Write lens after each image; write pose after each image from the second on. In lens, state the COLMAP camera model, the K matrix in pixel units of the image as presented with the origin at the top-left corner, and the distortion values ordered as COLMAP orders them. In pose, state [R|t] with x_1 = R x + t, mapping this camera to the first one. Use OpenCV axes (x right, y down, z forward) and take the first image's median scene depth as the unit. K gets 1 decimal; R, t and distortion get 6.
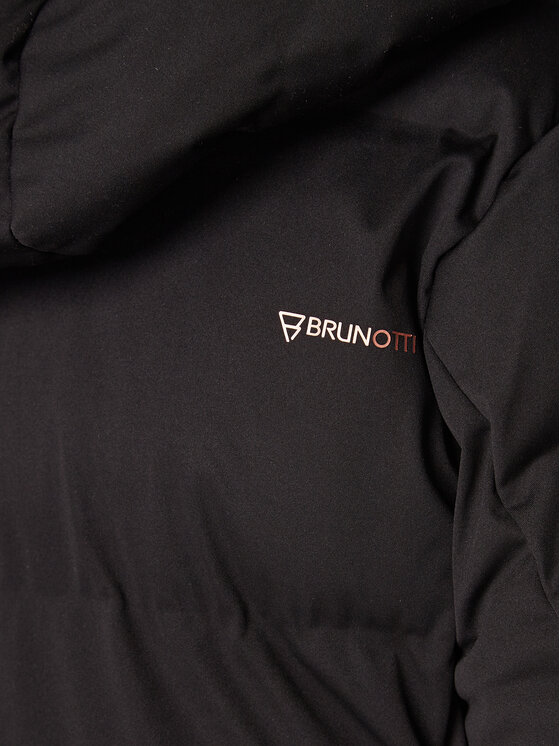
lens RADIAL K [[2526.4, 0, 281.2], [0, 2526.4, 372.1], [0, 0, 1]] dist [0.537752, 0.000000]
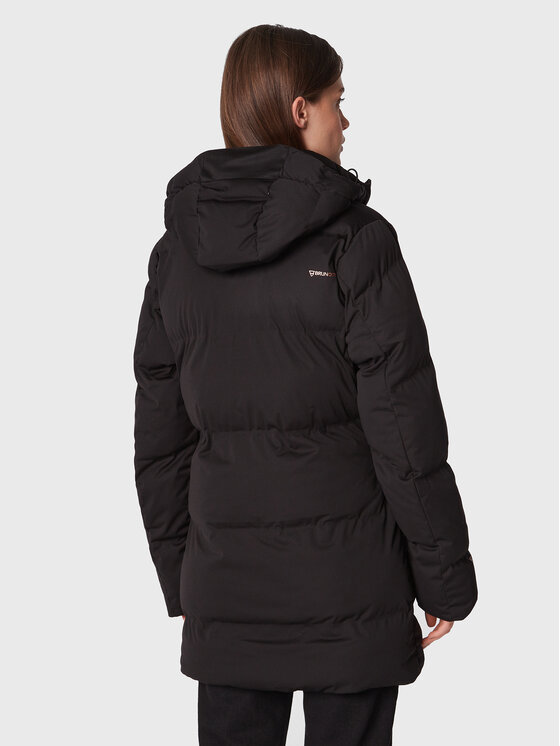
lens RADIAL K [[1680.3, 0, 279.3], [0, 1680.3, 372.9], [0, 0, 1]] dist [0.074123, 0.000000]
pose [[0.994308, -0.062646, 0.086182, -0.371821], [0.060629, 0.997826, 0.025828, 0.092284], [-0.087612, -0.020456, 0.995945, -2.436744]]
